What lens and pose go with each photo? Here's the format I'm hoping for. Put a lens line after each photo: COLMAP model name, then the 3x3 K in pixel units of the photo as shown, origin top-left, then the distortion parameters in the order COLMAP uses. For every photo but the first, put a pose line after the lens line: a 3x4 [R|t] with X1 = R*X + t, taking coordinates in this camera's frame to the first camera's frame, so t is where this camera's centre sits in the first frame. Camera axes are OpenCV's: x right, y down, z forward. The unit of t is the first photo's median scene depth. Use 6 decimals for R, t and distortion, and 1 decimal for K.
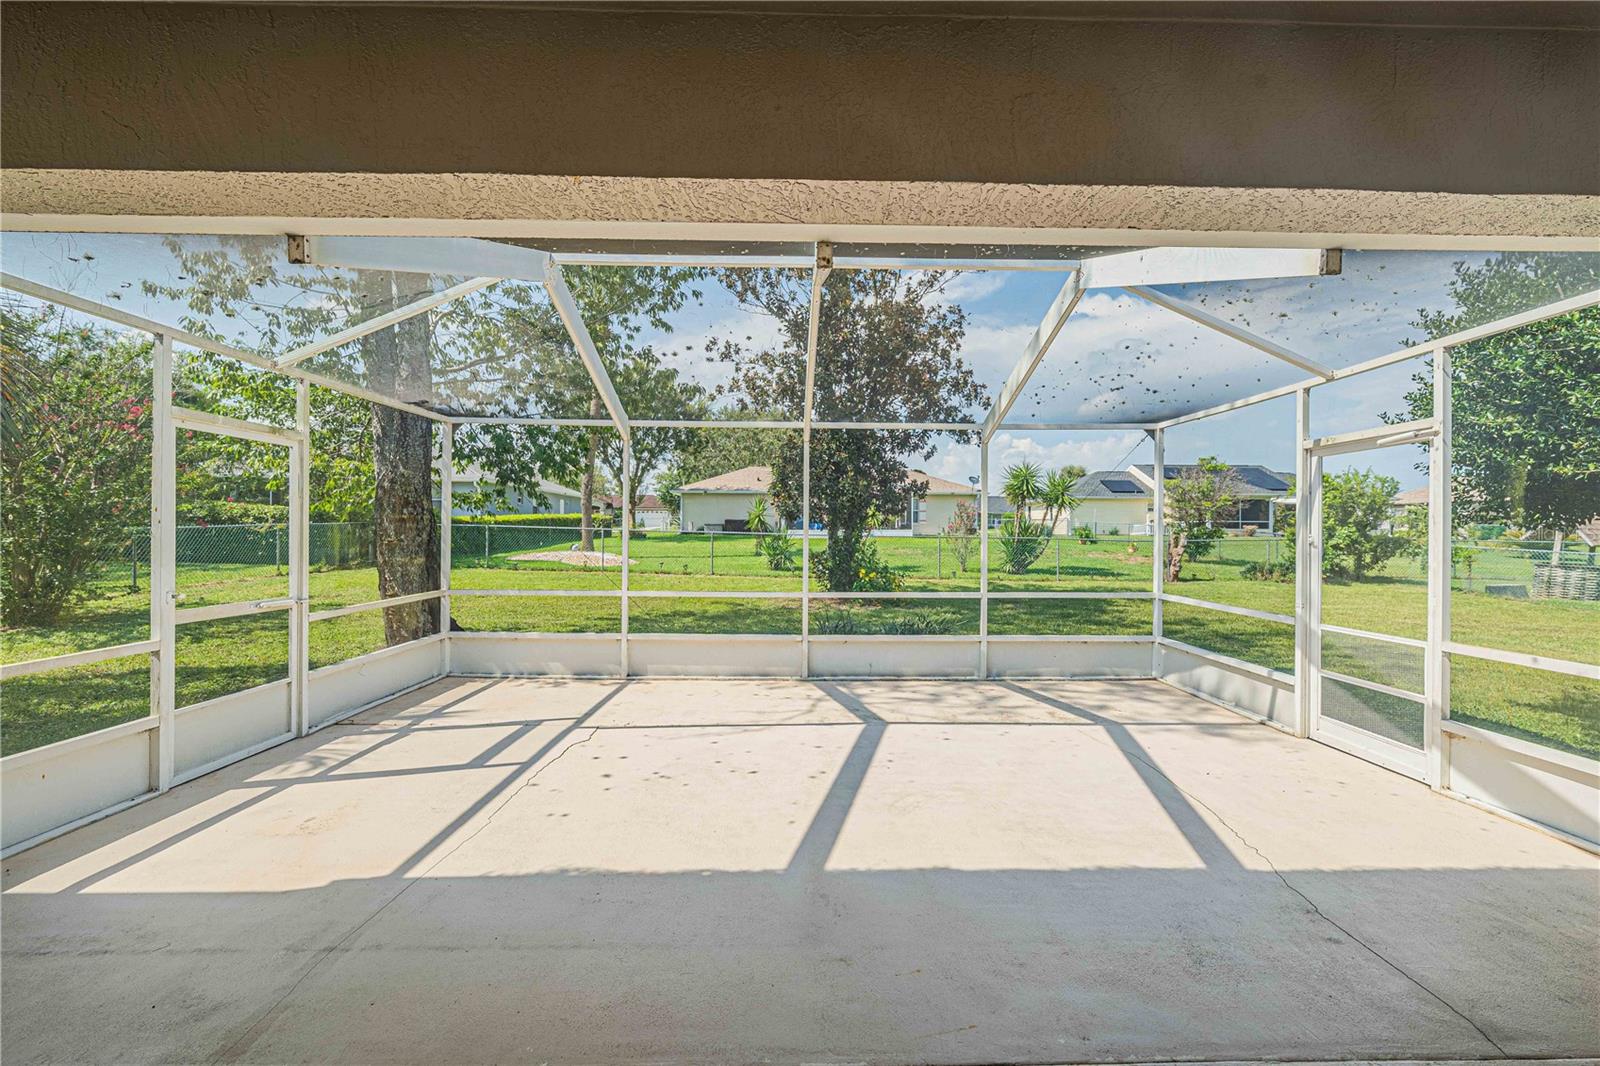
lens RADIAL K [[624.3, 0, 799.1], [0, 624.3, 535.8], [0, 0, 1]] dist [-0.000033, 0.000227]
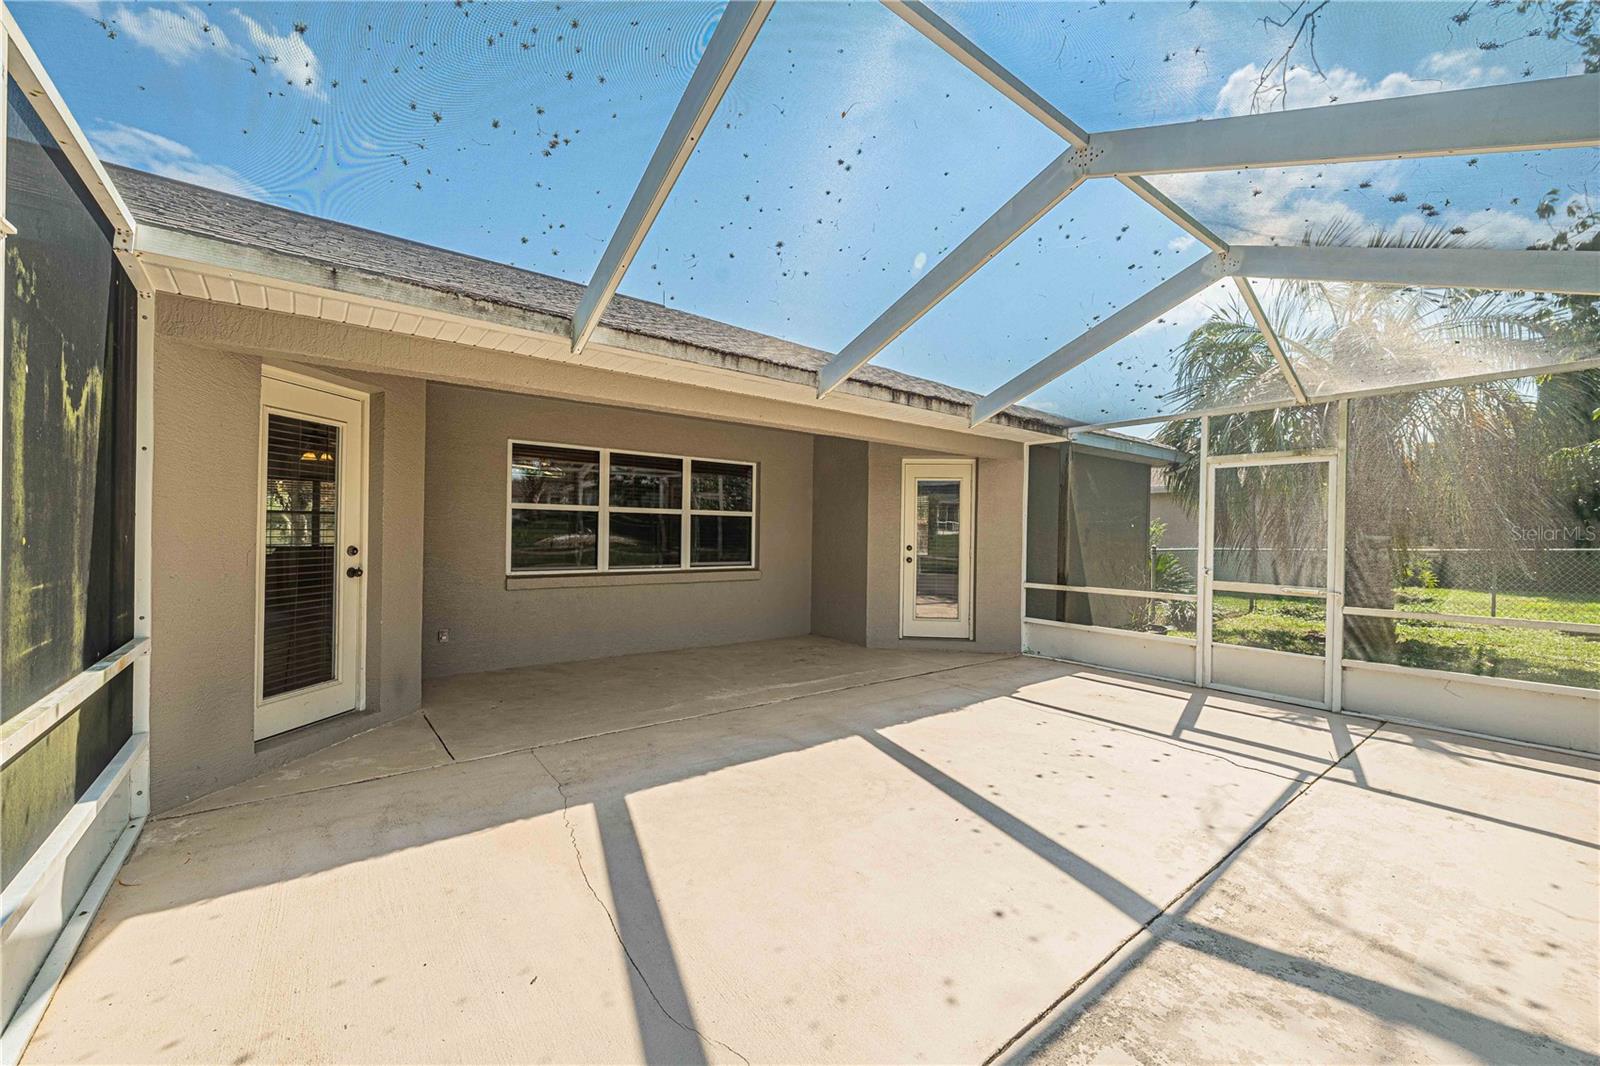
lens RADIAL K [[624.3, 0, 791.3], [0, 624.3, 529.9], [0, 0, 1]] dist [-0.000033, 0.000227]
pose [[-0.799947, -0.018769, -0.599777, 0.797083], [-0.020511, 0.999782, -0.003931, 0.017269], [0.599720, 0.009158, -0.800158, 1.519473]]
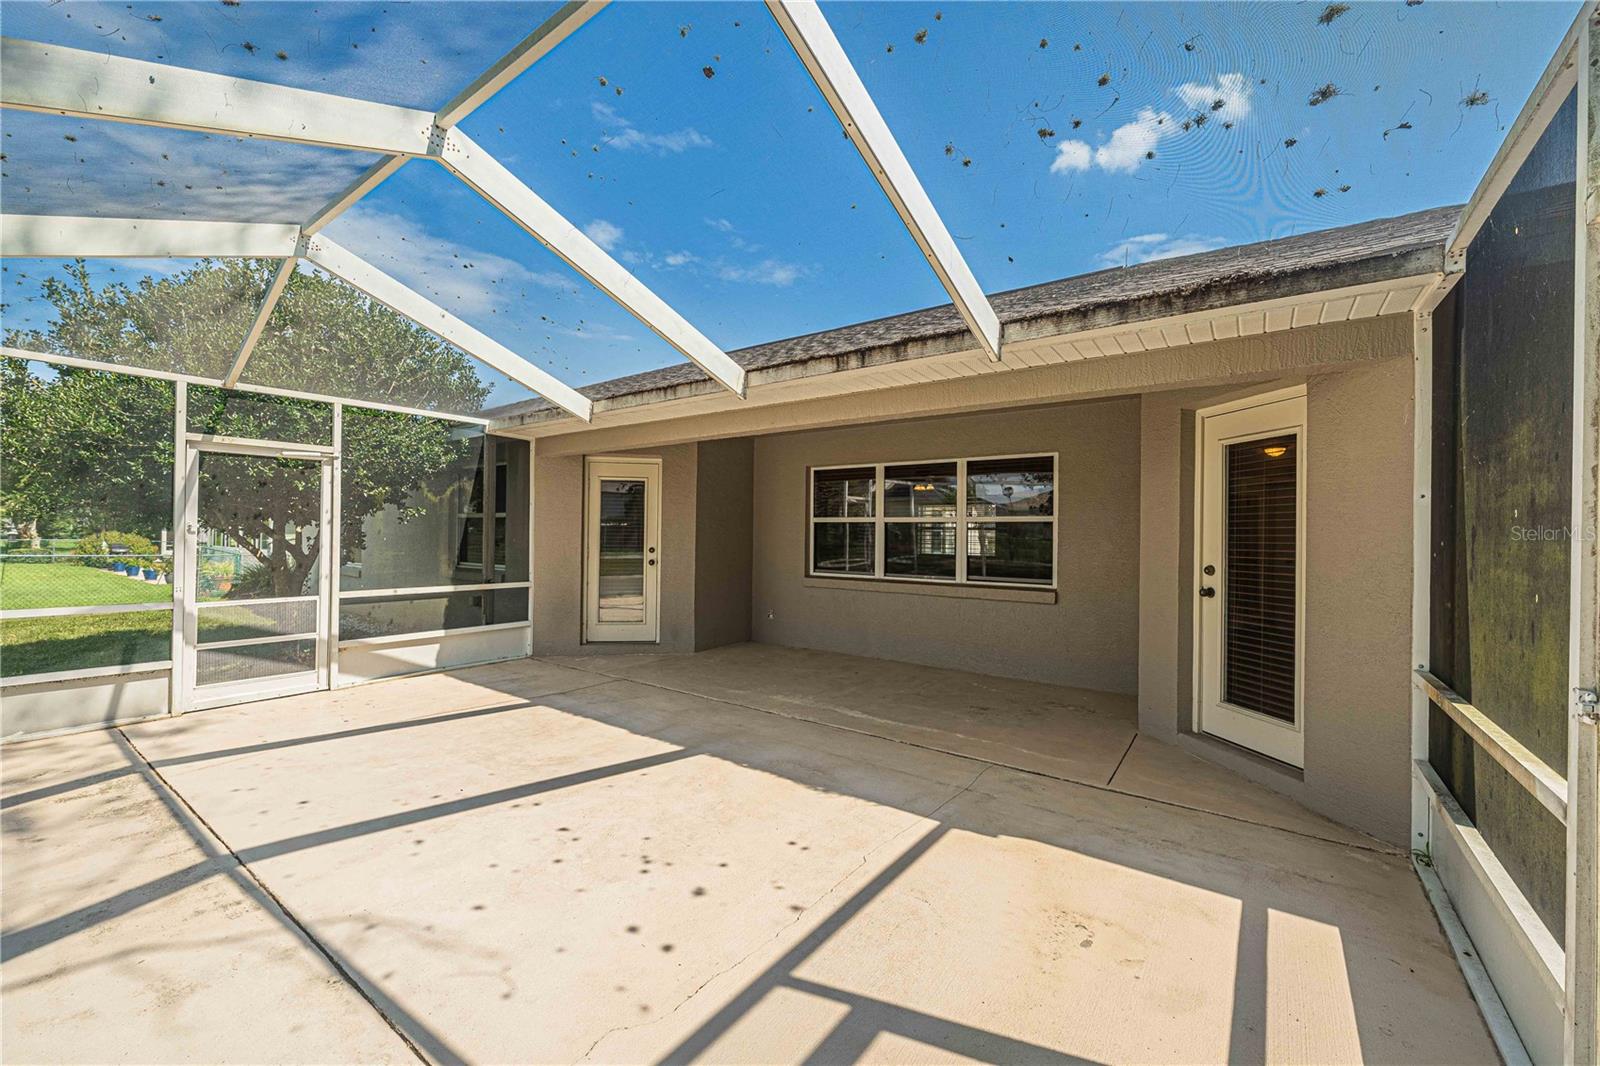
lens RADIAL K [[624.3, 0, 811.4], [0, 624.3, 534.6], [0, 0, 1]] dist [-0.000033, 0.000227]
pose [[-0.804812, -0.013590, 0.593374, -0.776826], [-0.013871, 0.999895, 0.004087, 0.002509], [-0.593367, -0.004942, -0.804917, 1.437938]]
